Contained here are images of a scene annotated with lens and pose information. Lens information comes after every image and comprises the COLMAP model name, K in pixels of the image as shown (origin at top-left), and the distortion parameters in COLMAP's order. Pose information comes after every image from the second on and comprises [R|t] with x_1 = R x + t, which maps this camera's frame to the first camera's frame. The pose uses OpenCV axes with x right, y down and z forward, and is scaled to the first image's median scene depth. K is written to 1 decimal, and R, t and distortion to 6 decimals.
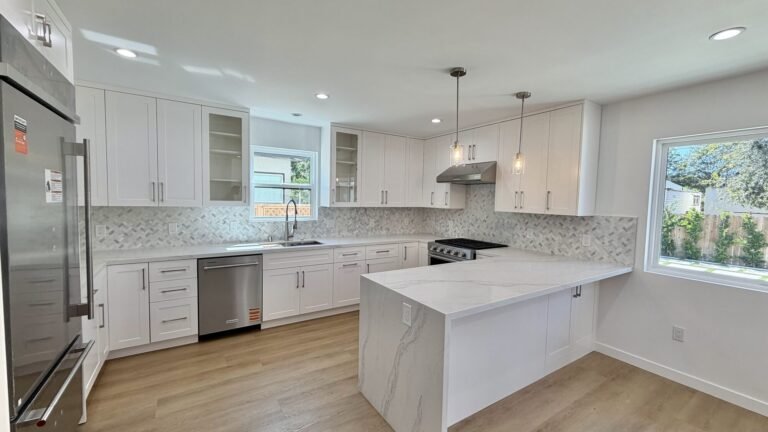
lens RADIAL K [[305.7, 0, 384.0], [0, 305.7, 216.0], [0, 0, 1]] dist [-0.000350, -0.000122]
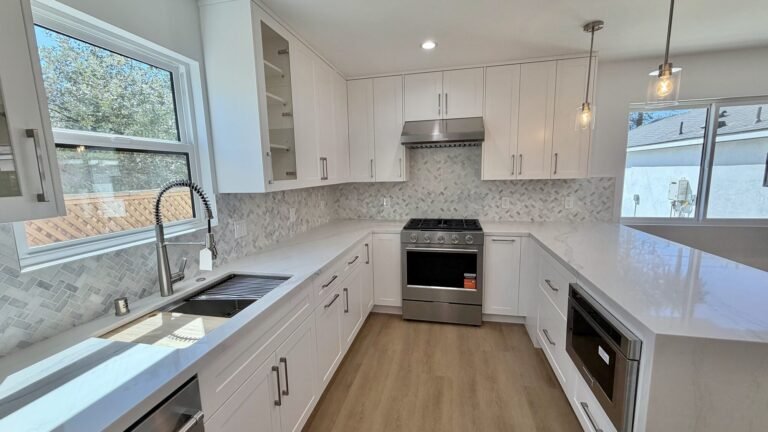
lens RADIAL K [[305.7, 0, 384.0], [0, 305.7, 216.0], [0, 0, 1]] dist [-0.000350, -0.000122]
pose [[0.711003, -0.138168, 0.689481, -0.424033], [0.079149, 0.990000, 0.116771, -0.039111], [-0.698720, -0.028453, 0.714829, 0.638021]]
